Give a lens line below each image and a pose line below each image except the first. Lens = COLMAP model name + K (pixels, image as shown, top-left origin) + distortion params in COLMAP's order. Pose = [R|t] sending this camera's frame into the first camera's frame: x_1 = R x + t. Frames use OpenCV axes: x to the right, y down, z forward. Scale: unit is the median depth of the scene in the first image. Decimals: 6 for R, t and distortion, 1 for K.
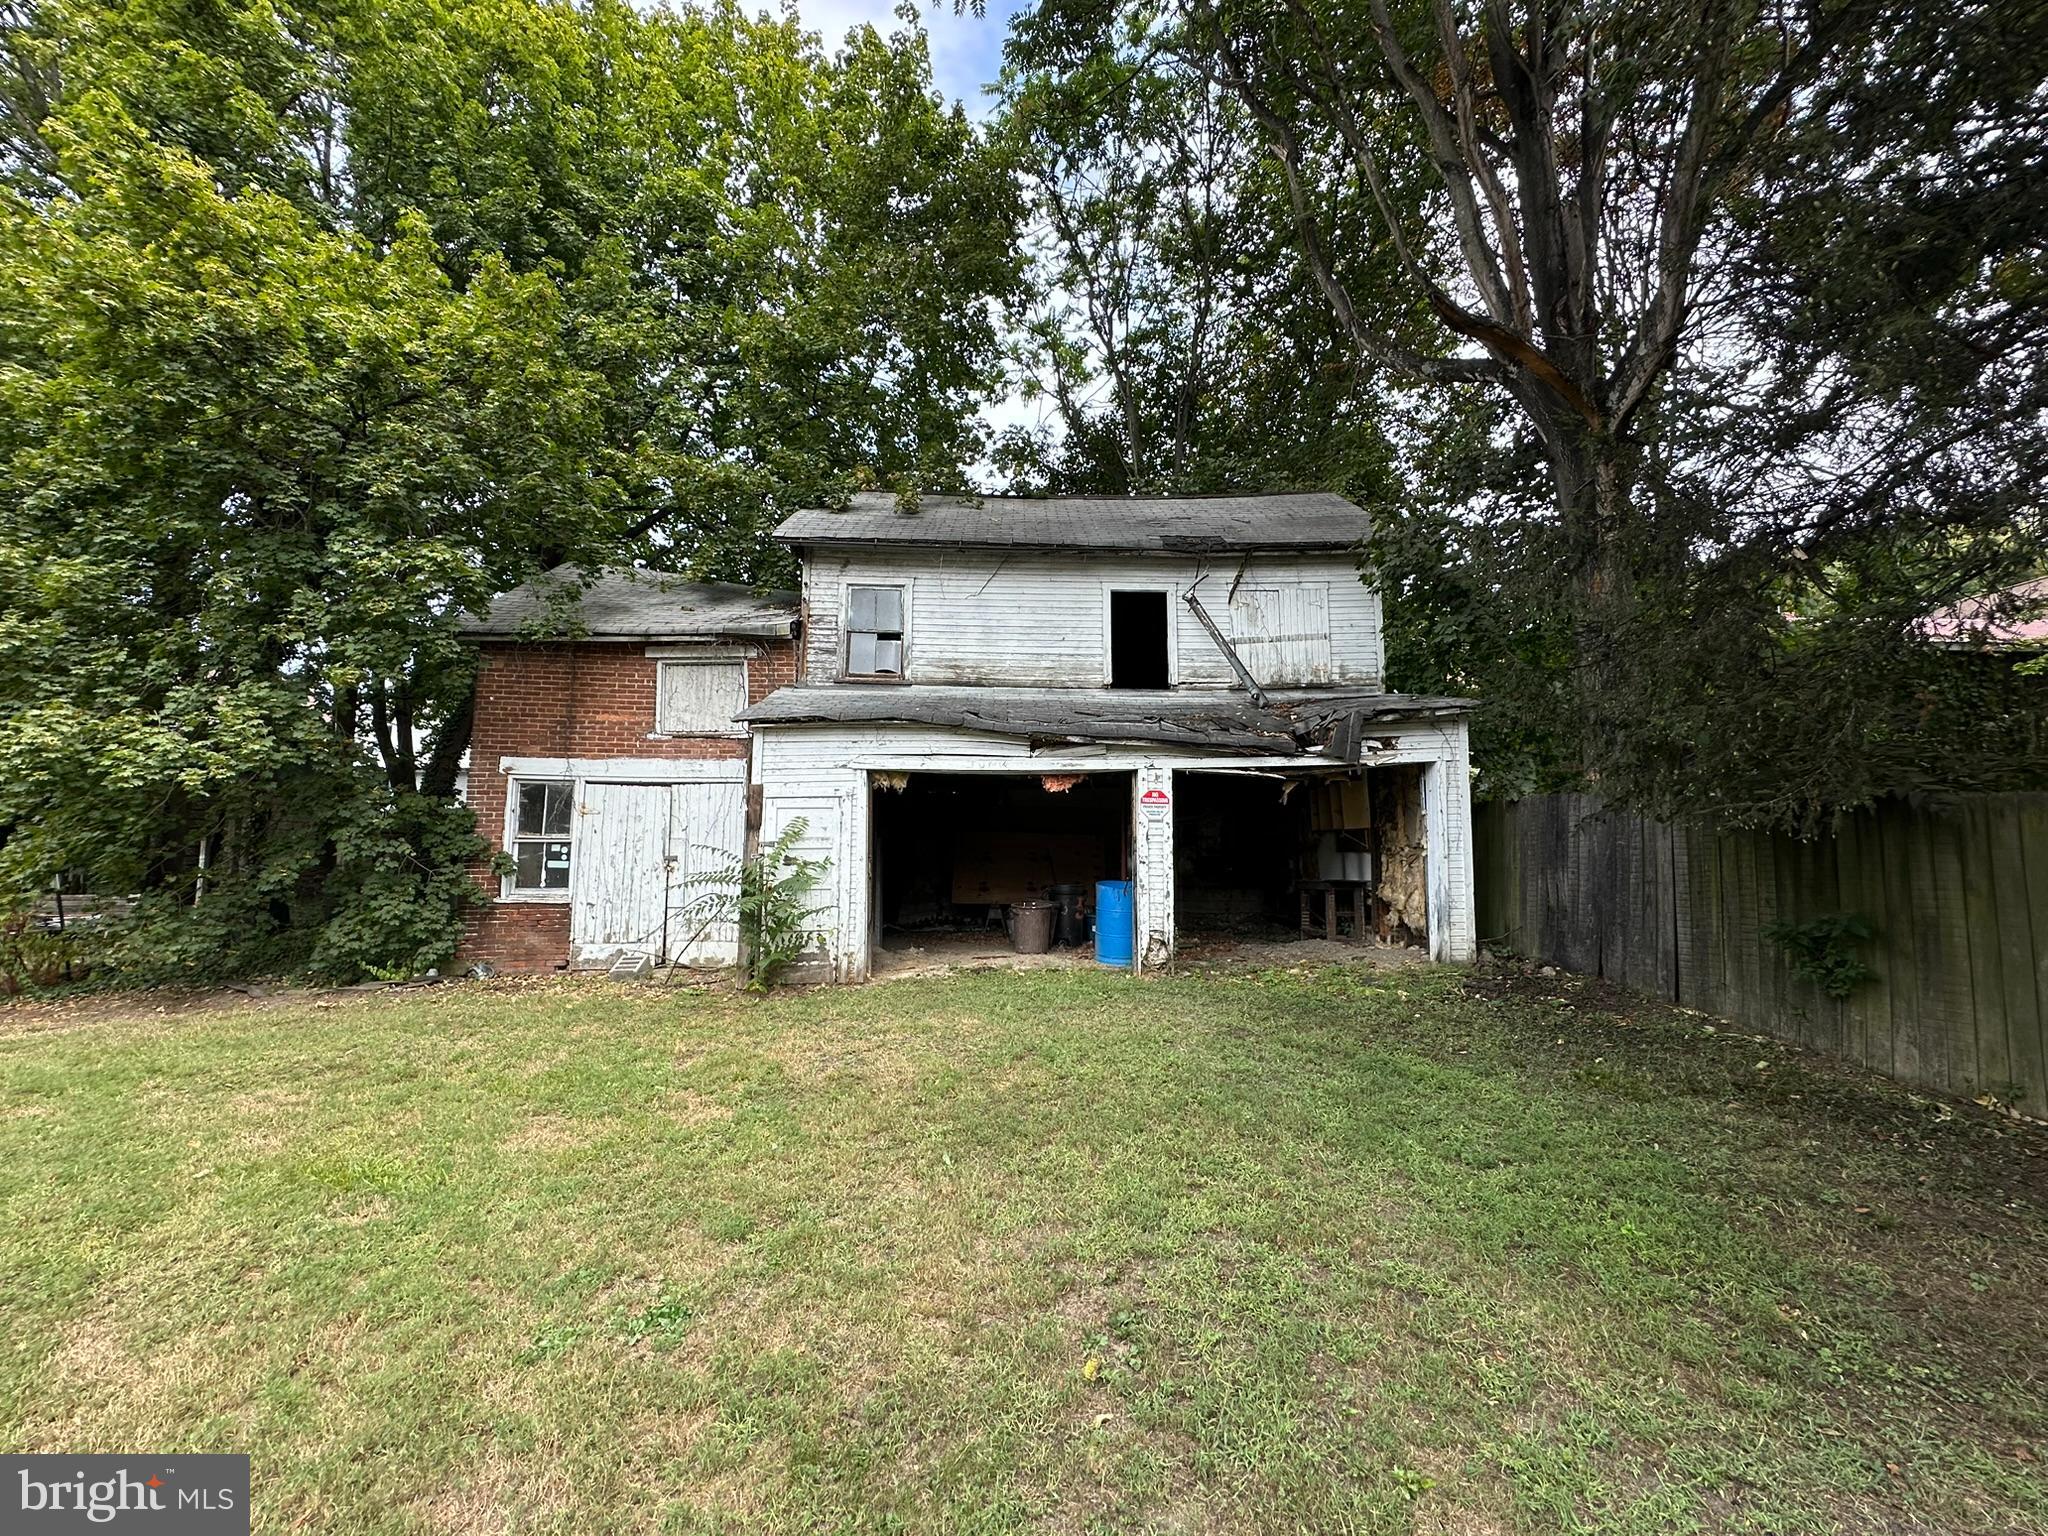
lens RADIAL K [[844.4, 0, 1024.0], [0, 844.4, 768.0], [0, 0, 1]] dist [-0.007242, -0.000380]
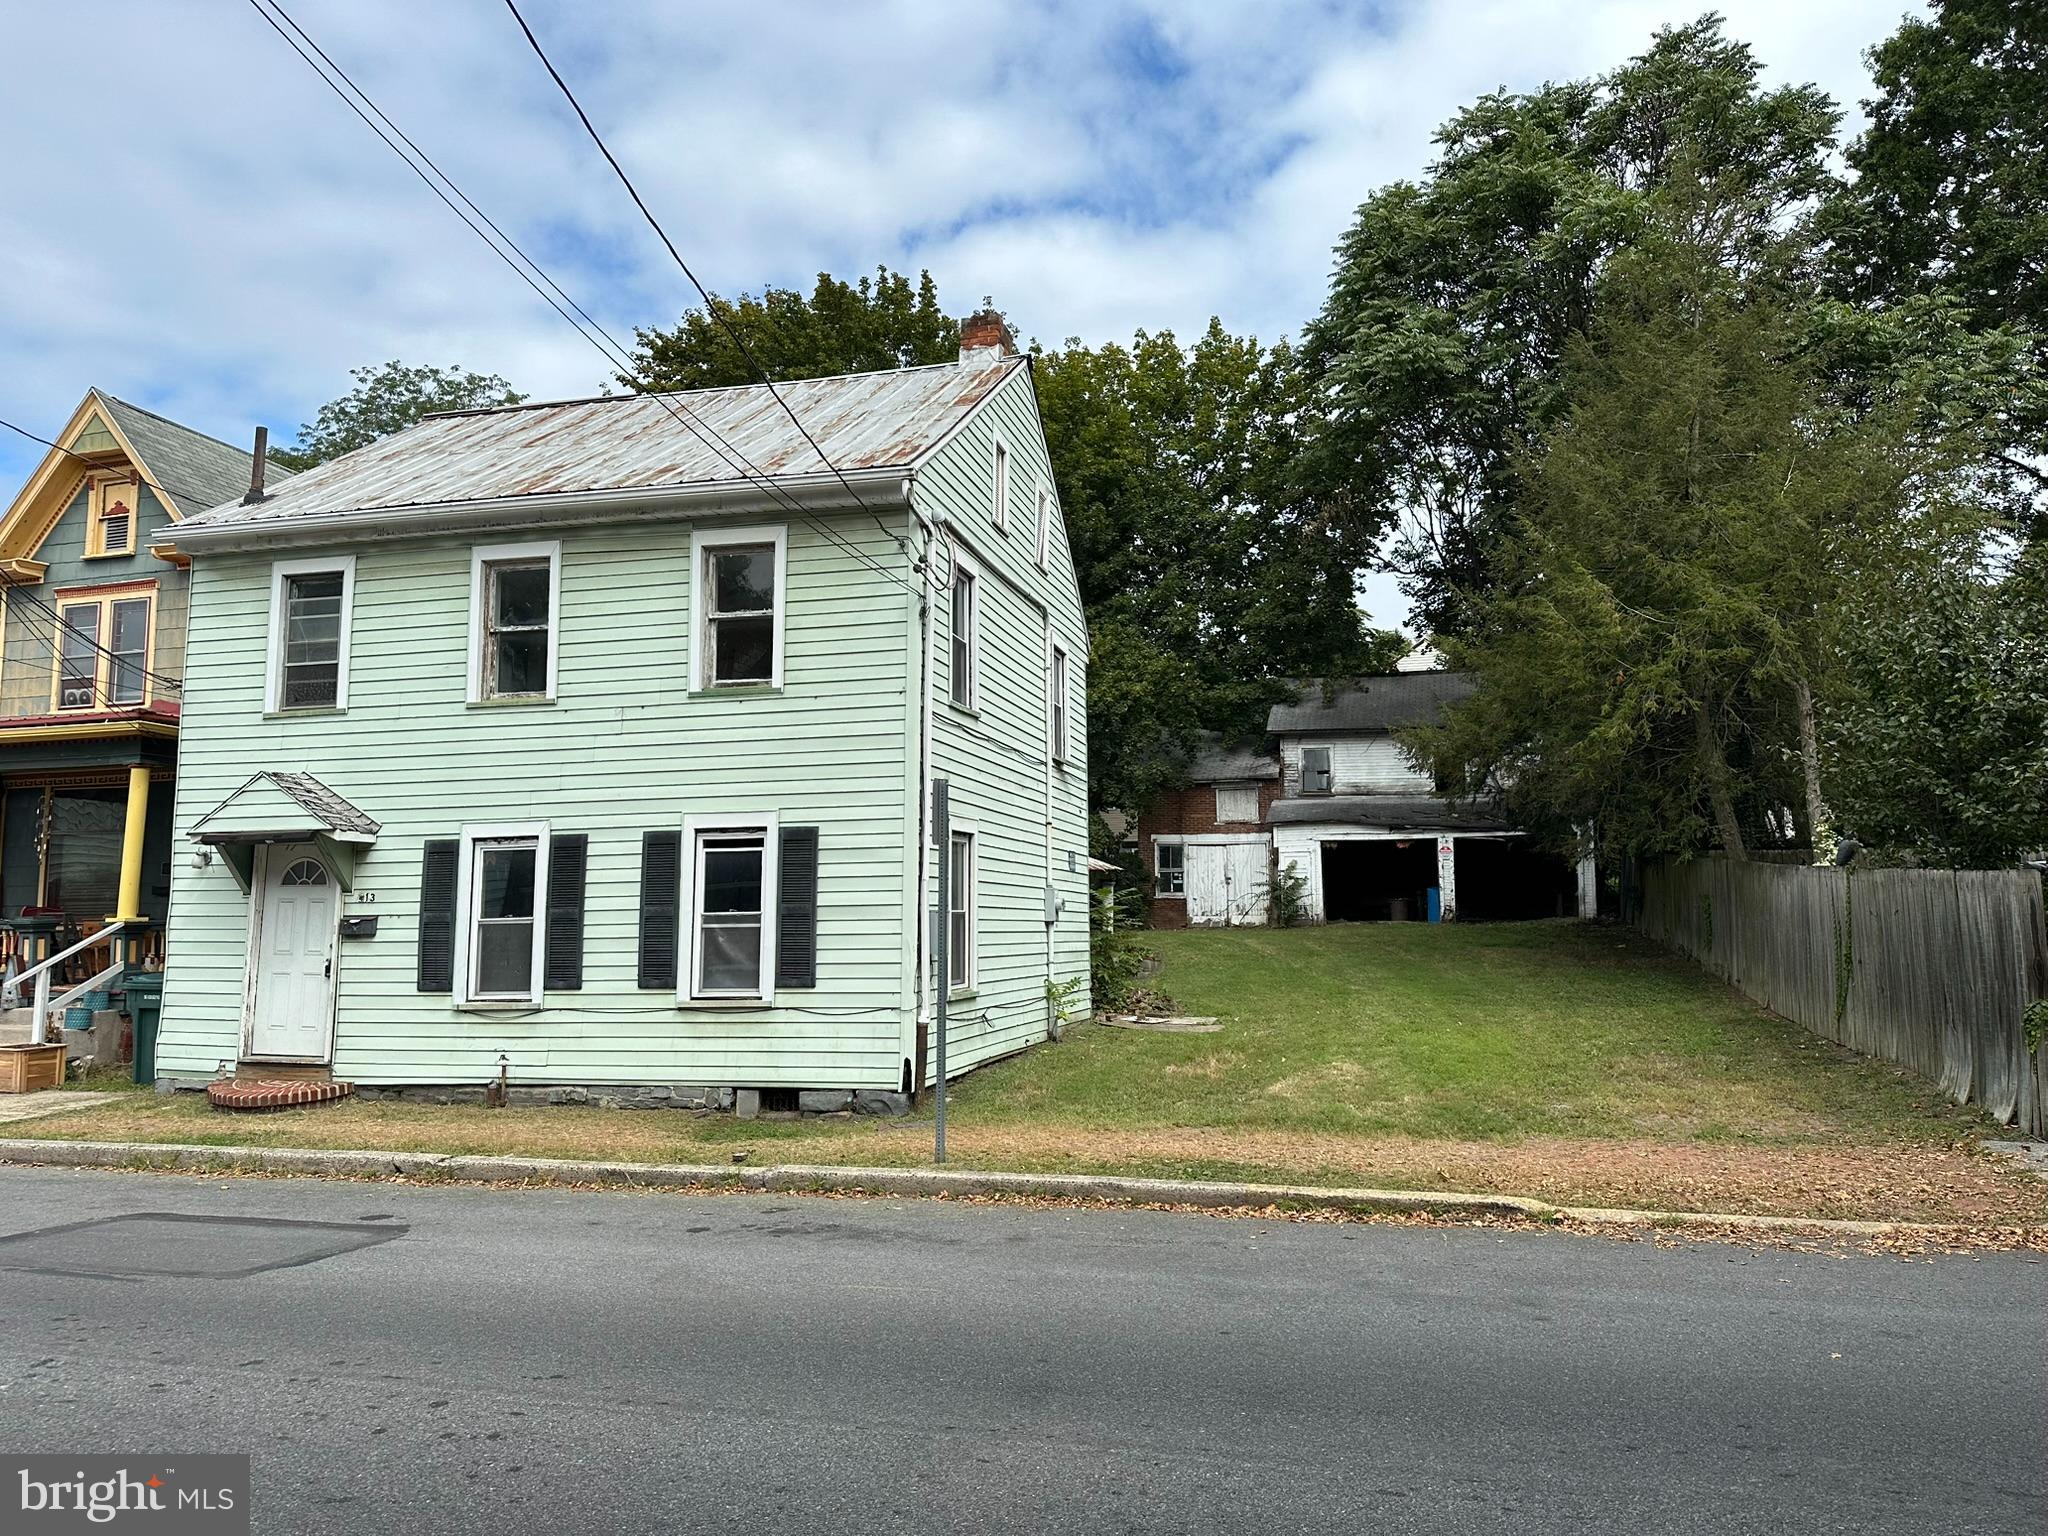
lens RADIAL K [[1422.9, 0, 1024.0], [0, 1422.9, 768.0], [0, 0, 1]] dist [0.131507, -0.177771]
pose [[0.950398, -0.036702, -0.308865, 0.251380], [0.041058, 0.999128, 0.007614, -0.241402], [0.308316, -0.019918, 0.951076, -2.820430]]
